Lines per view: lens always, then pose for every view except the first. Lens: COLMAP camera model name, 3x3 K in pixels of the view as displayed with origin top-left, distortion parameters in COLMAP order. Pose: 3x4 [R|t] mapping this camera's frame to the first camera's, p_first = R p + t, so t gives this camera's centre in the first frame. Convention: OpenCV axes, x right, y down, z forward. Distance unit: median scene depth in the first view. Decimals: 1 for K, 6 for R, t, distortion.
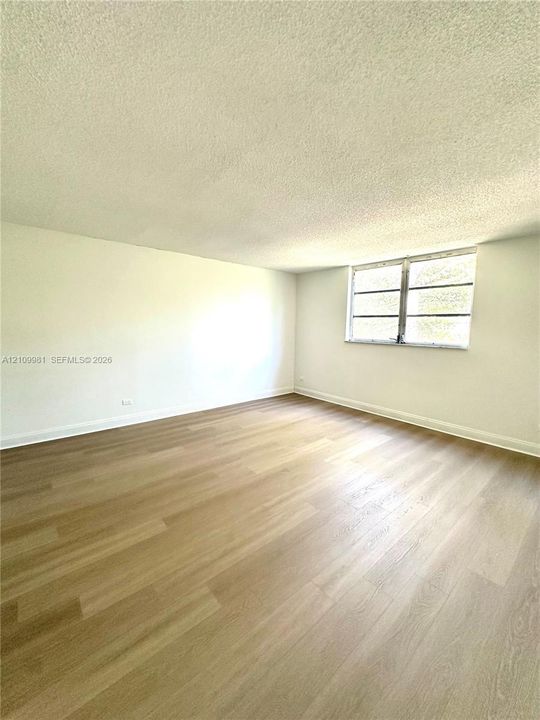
lens RADIAL K [[290.3, 0, 270.0], [0, 290.3, 360.0], [0, 0, 1]] dist [-0.004929, 0.000397]
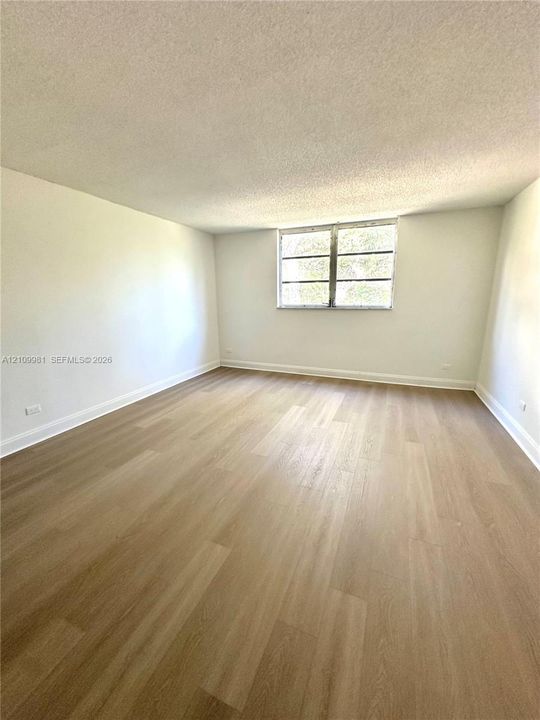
lens RADIAL K [[290.3, 0, 270.0], [0, 290.3, 360.0], [0, 0, 1]] dist [-0.004929, 0.000397]
pose [[0.892040, -0.123005, 0.434895, -0.250157], [0.078176, 0.989741, 0.119585, -0.009879], [-0.445143, -0.072676, 0.892505, 0.128359]]
